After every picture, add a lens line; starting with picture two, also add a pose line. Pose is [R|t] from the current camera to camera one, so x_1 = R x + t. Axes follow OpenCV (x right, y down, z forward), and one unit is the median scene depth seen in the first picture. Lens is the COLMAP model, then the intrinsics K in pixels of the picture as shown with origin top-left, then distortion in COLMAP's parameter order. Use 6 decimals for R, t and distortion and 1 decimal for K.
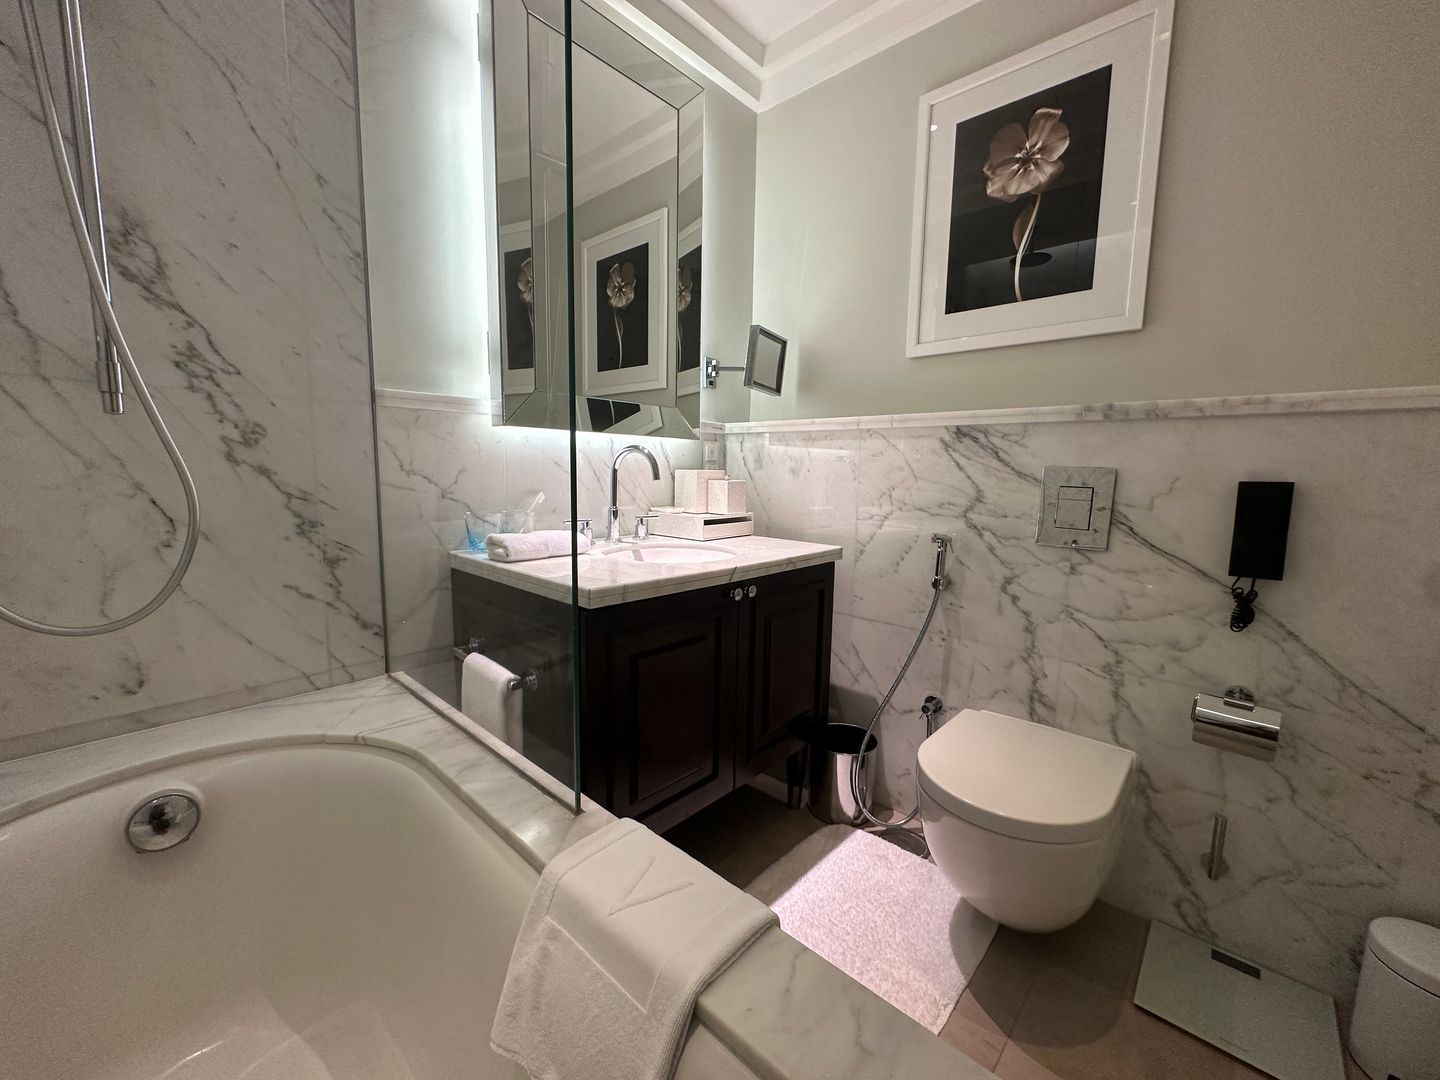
lens RADIAL K [[577.8, 0, 716.7], [0, 577.8, 540.5], [0, 0, 1]] dist [-0.001549, 0.000251]
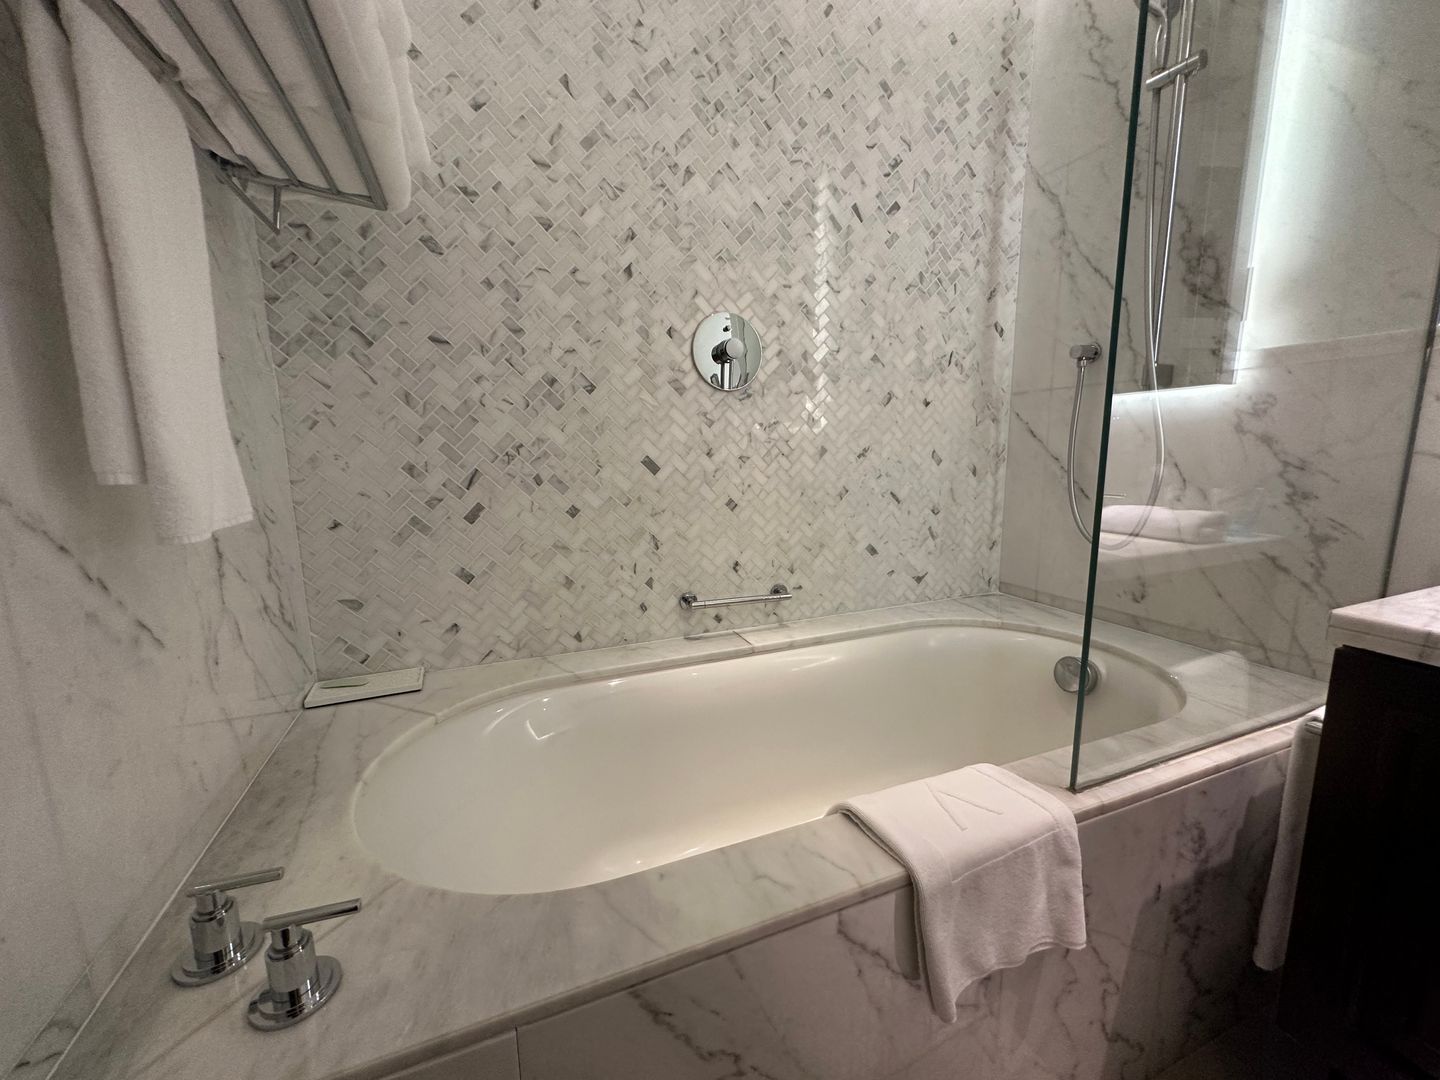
lens RADIAL K [[577.8, 0, 716.7], [0, 577.8, 540.5], [0, 0, 1]] dist [-0.001549, 0.000251]
pose [[-0.432398, 0.136755, -0.891252, 0.569833], [-0.101645, 0.974739, 0.198879, -0.047296], [0.895936, 0.176586, -0.407574, 0.547319]]
